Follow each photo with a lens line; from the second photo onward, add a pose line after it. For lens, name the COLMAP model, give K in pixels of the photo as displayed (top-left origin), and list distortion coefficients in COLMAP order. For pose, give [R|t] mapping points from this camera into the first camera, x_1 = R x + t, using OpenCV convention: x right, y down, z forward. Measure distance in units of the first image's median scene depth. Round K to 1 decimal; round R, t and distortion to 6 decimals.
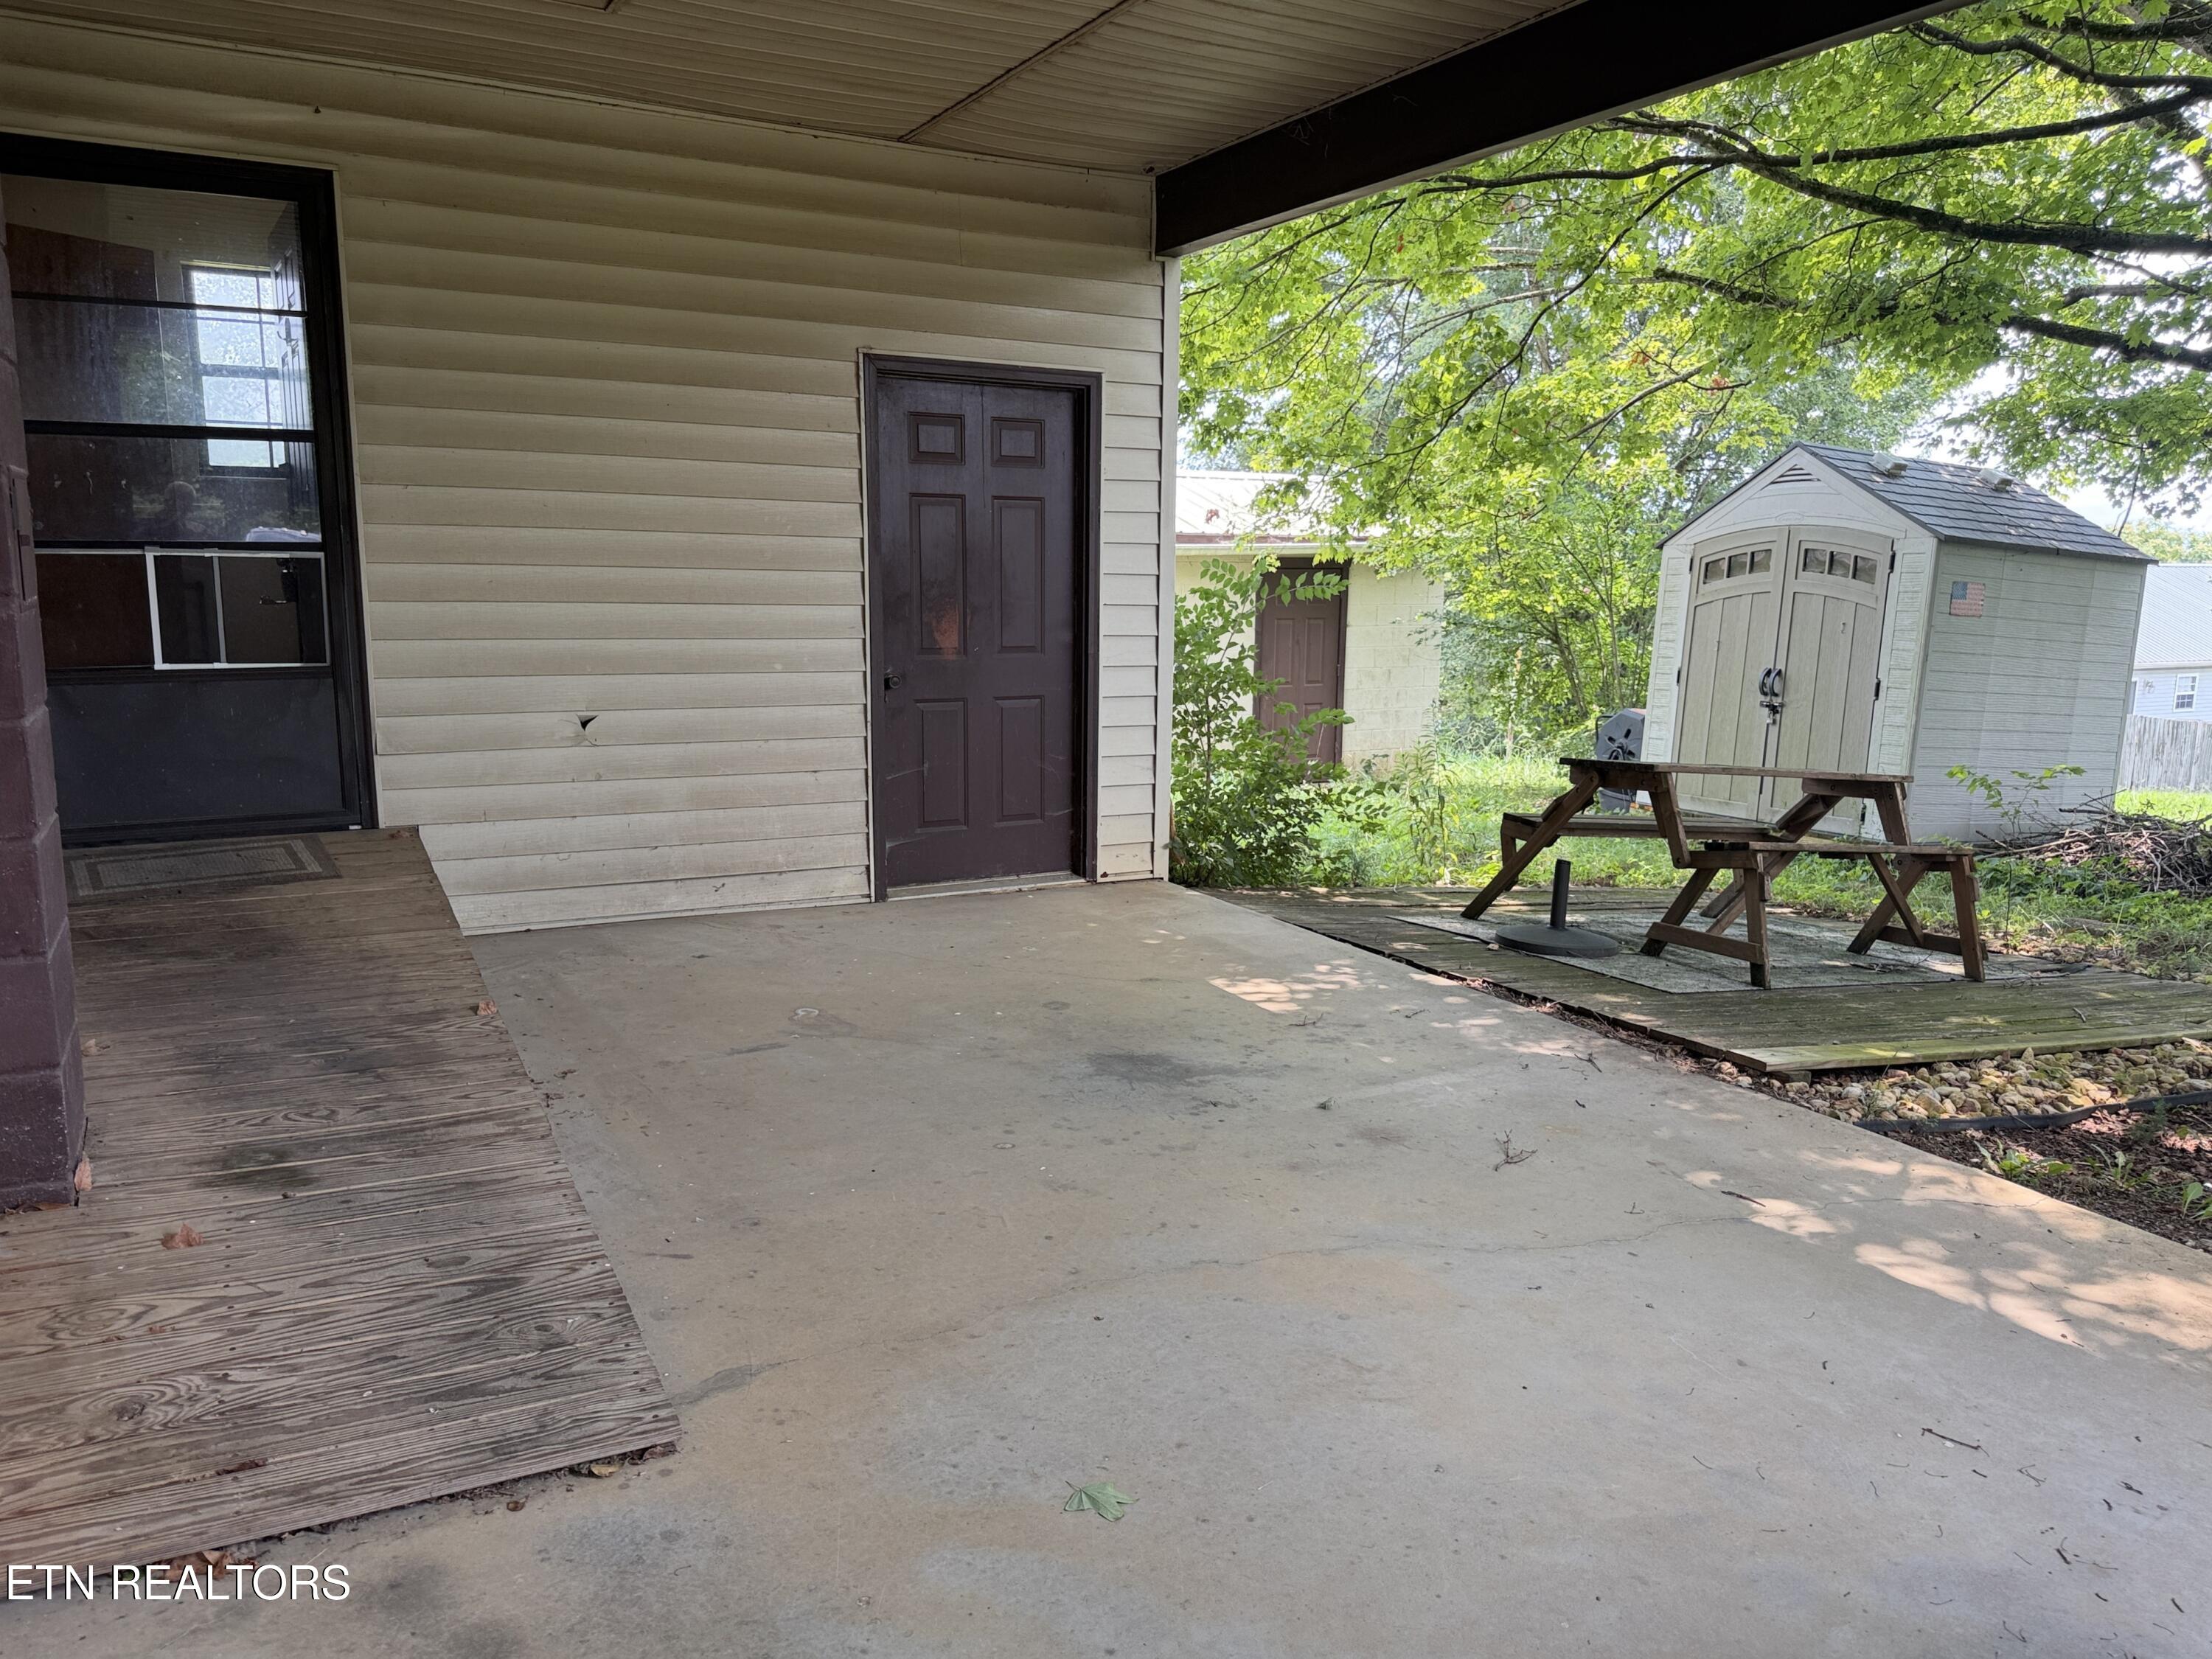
lens RADIAL K [[1554.1, 0, 1117.5], [0, 1554.1, 842.9], [0, 0, 1]] dist [0.036289, -0.046821]
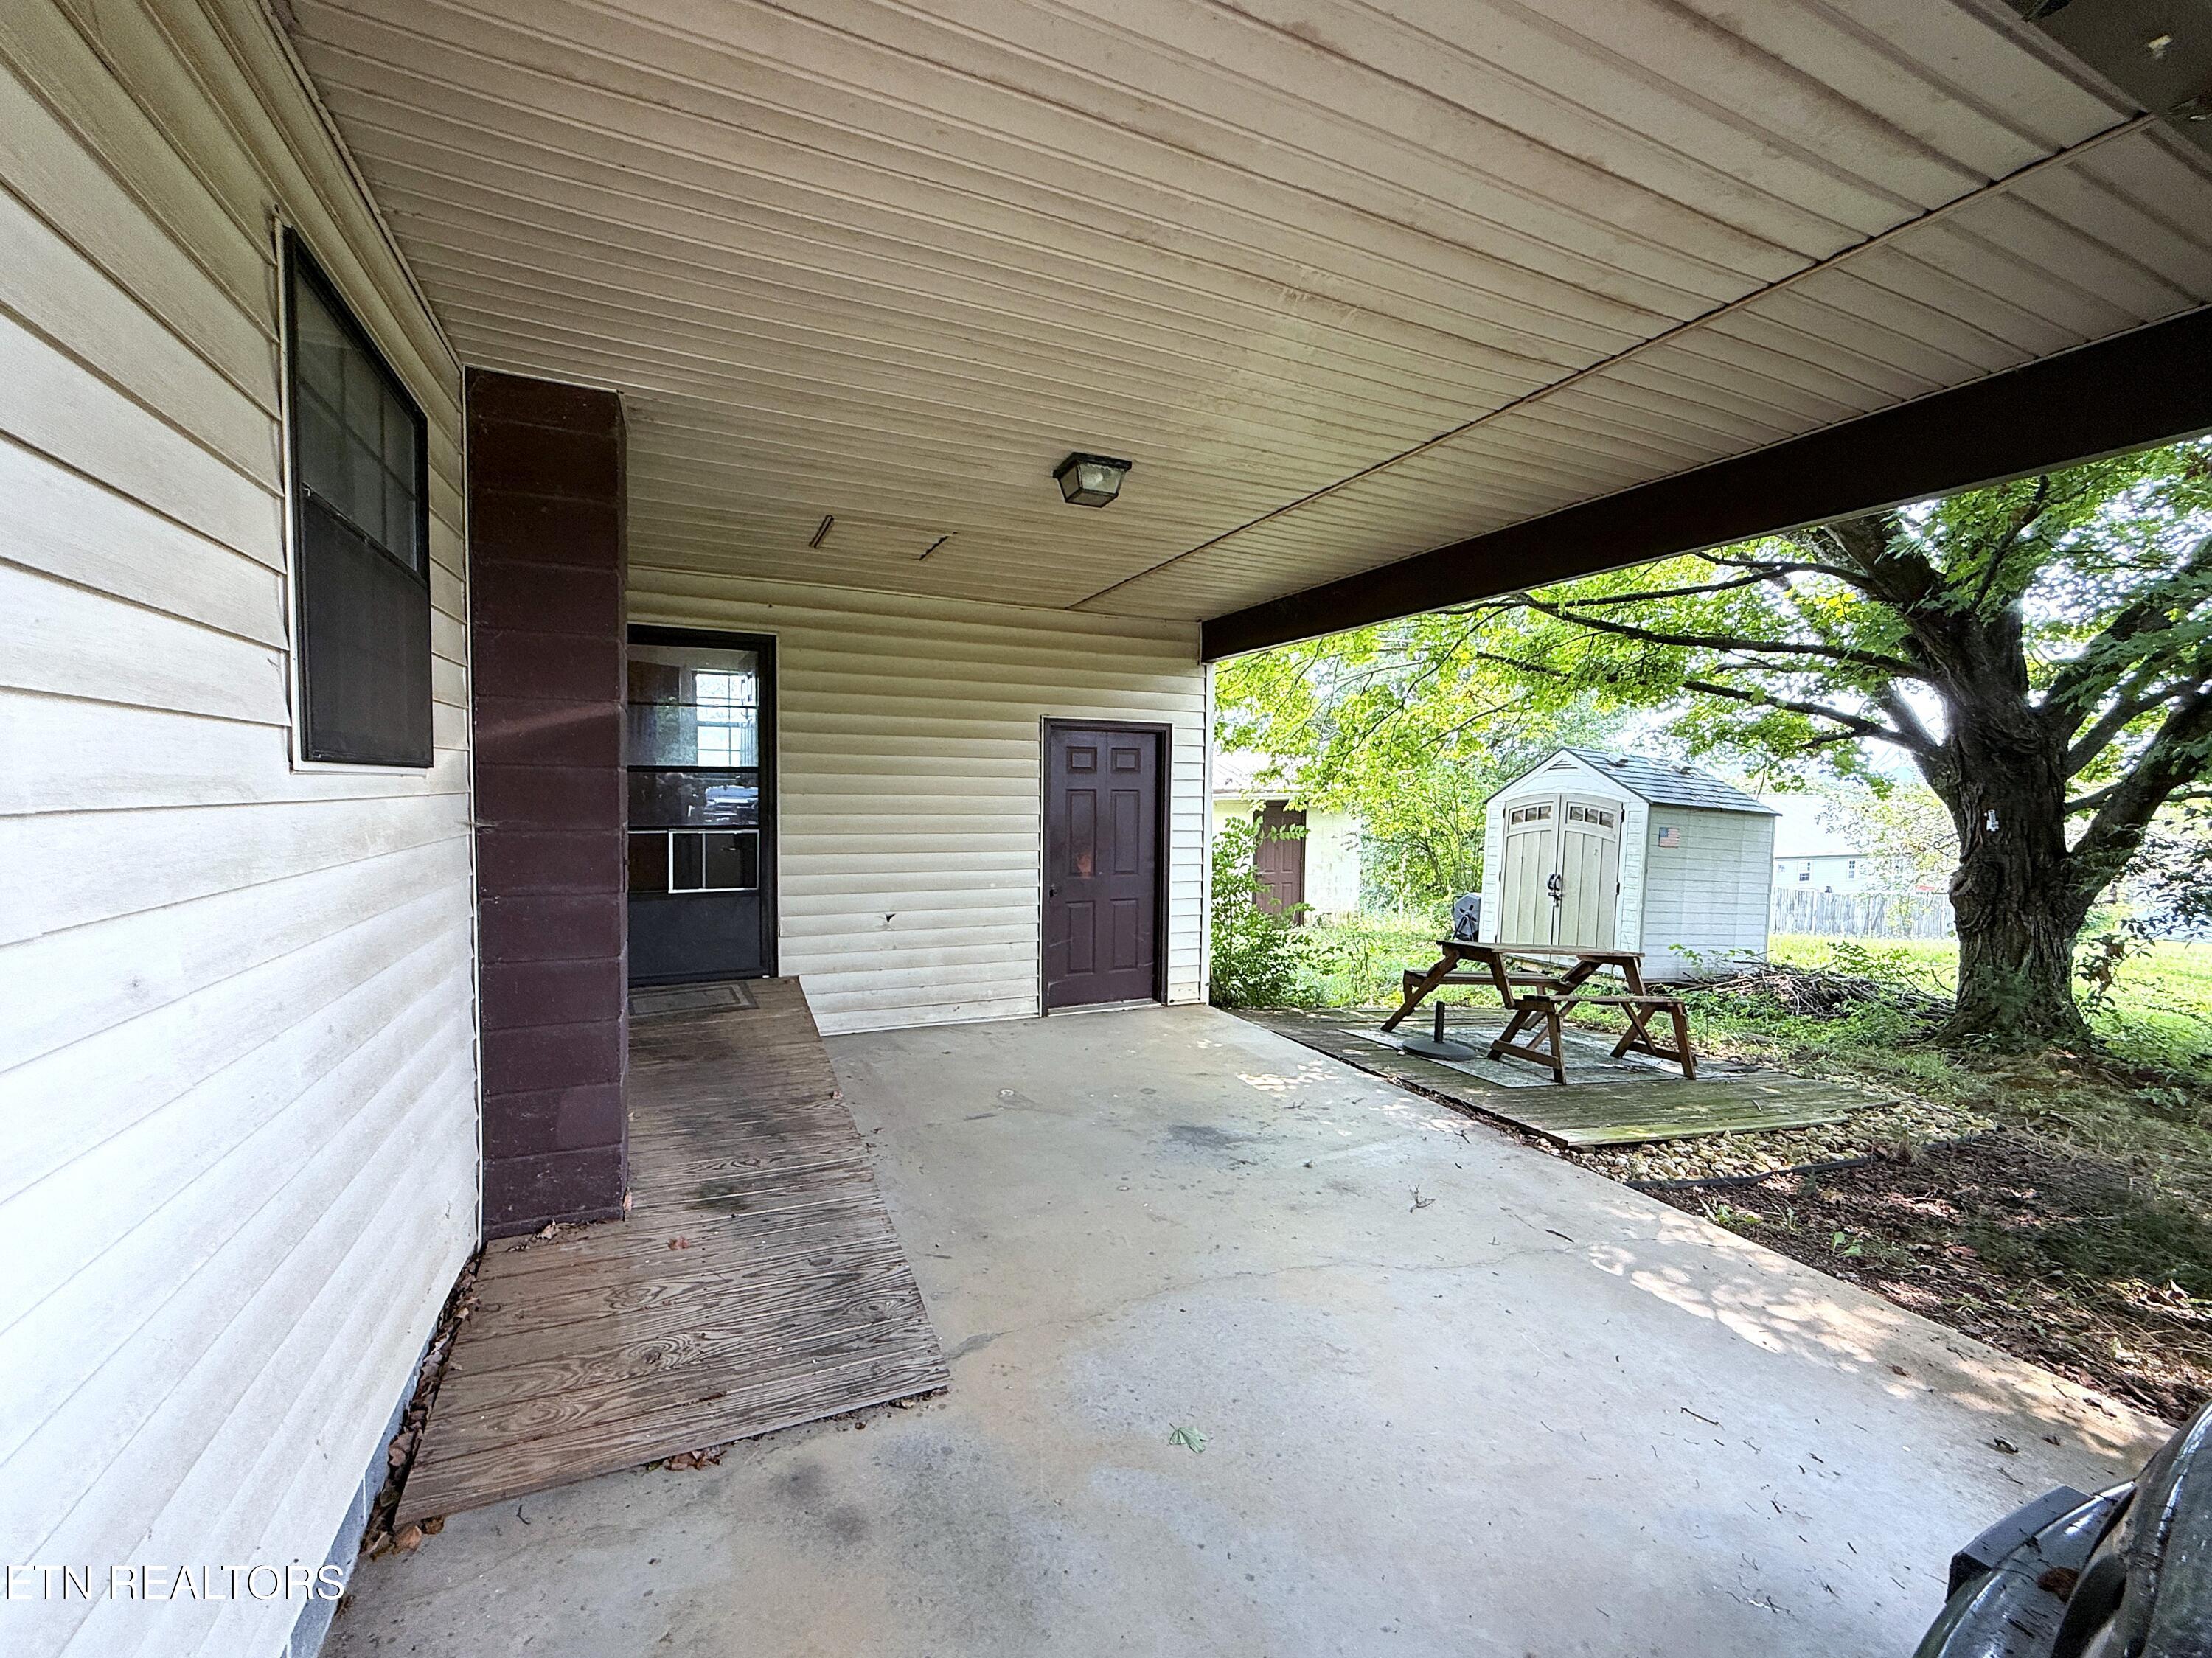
lens RADIAL K [[885.9, 0, 1110.7], [0, 885.9, 842.9], [0, 0, 1]] dist [-0.004433, -0.000609]
pose [[0.997631, 0.003486, -0.068704, -0.015194], [-0.012063, 0.992105, -0.124826, -0.048866], [0.067726, 0.125359, 0.989797, -0.024708]]
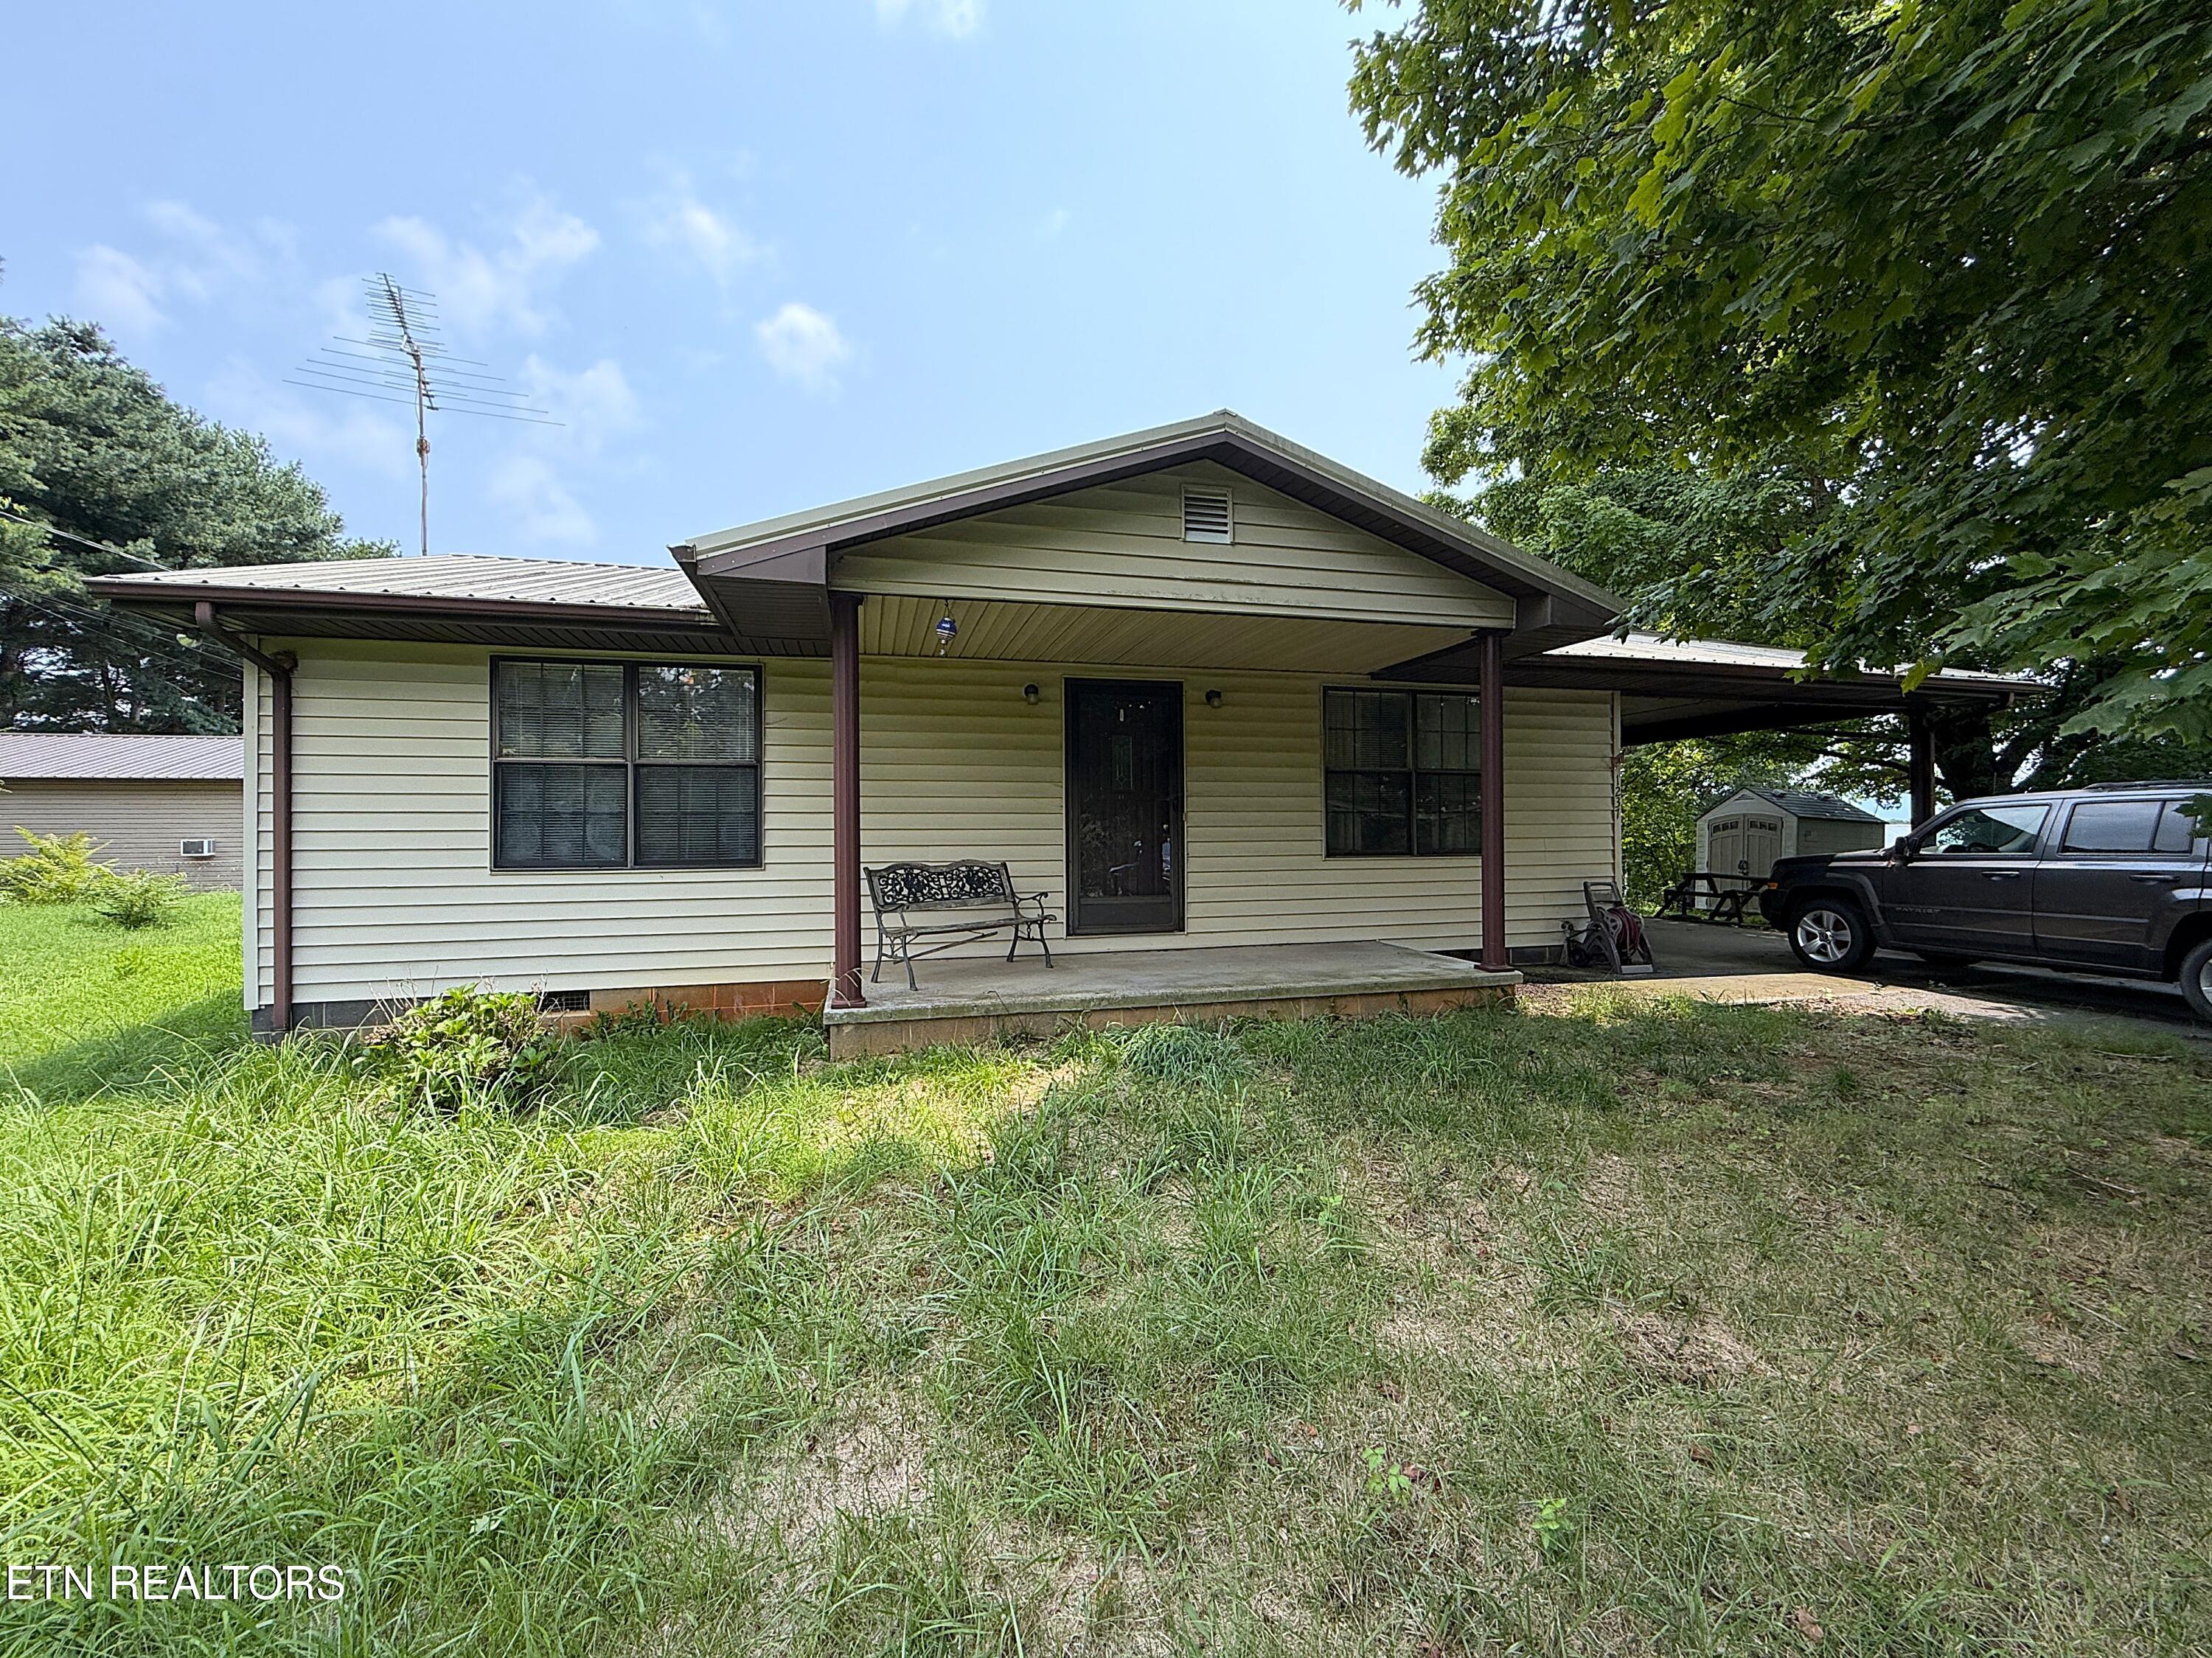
lens RADIAL K [[885.9, 0, 1091.9], [0, 885.9, 831.5], [0, 0, 1]] dist [-0.004433, -0.000609]
pose [[0.964839, -0.011354, -0.262595, -0.904524], [-0.036694, 0.983465, -0.177344, 0.481714], [0.260267, 0.180744, 0.948469, -2.514053]]
